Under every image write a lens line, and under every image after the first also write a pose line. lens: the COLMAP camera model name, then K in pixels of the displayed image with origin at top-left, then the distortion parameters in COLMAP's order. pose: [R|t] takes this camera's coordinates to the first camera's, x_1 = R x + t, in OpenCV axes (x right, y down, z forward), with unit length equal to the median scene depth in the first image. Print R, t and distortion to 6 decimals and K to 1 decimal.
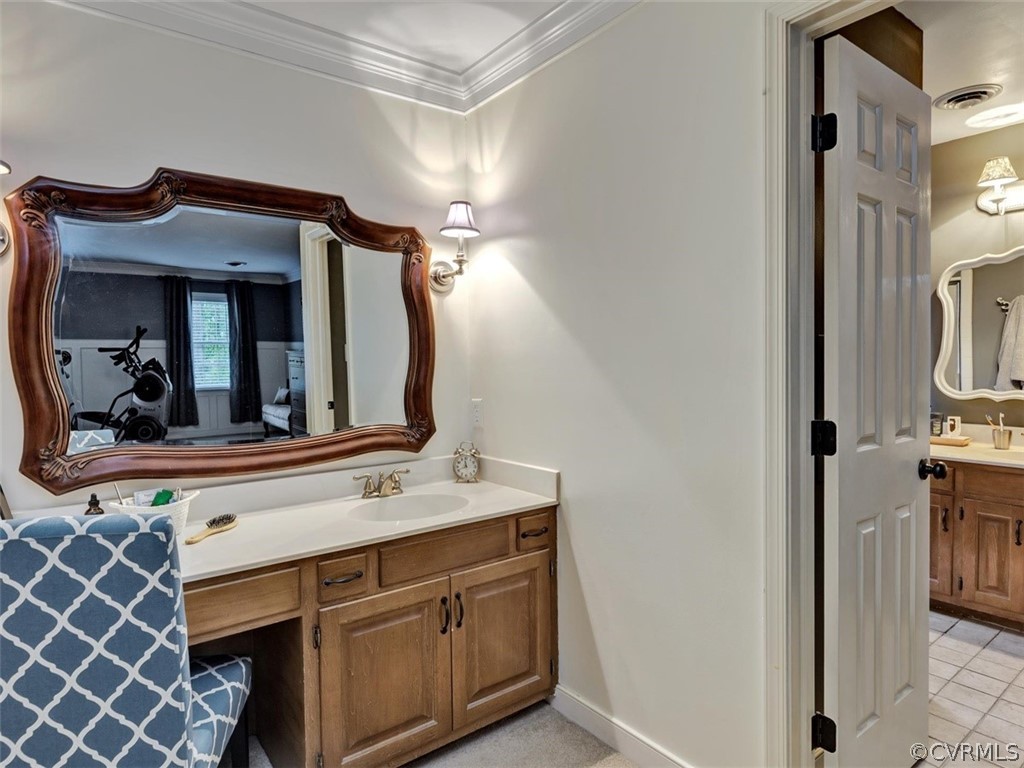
lens RADIAL K [[602.9, 0, 510.6], [0, 602.9, 381.5], [0, 0, 1]] dist [-0.004005, 0.002507]
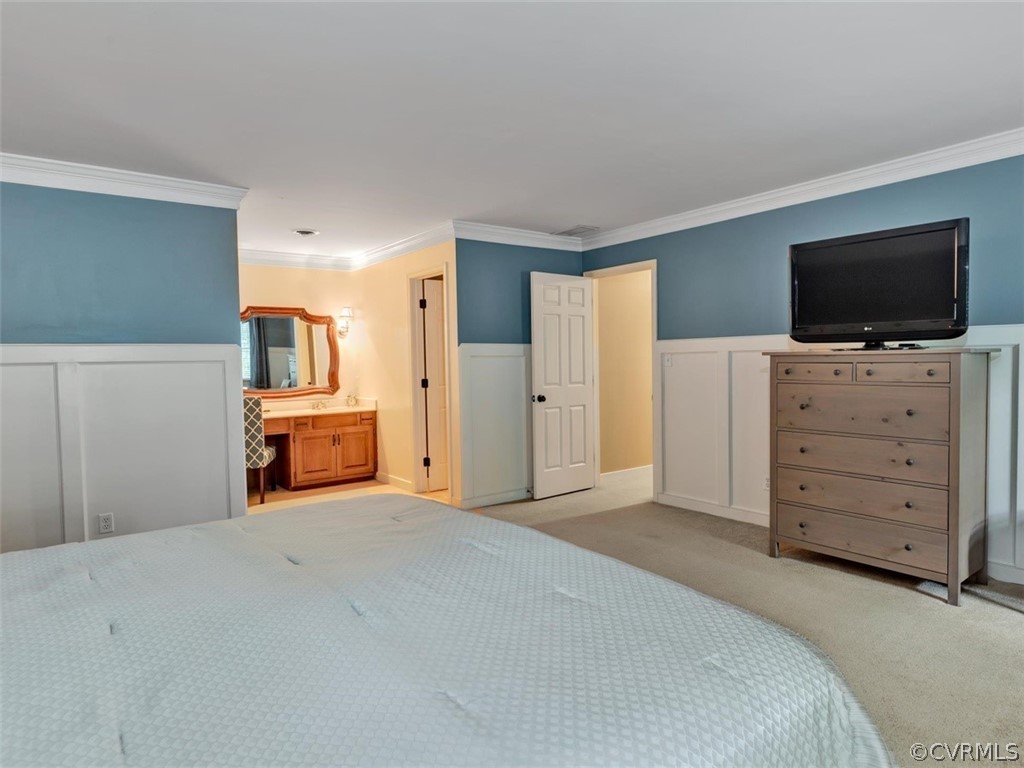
lens RADIAL K [[602.9, 0, 513.2], [0, 602.9, 384.5], [0, 0, 1]] dist [-0.004005, 0.002507]
pose [[0.999994, -0.002671, -0.002368, 0.765874], [0.002696, 0.999942, 0.010446, 0.043892], [0.002340, -0.010453, 0.999943, -1.994410]]
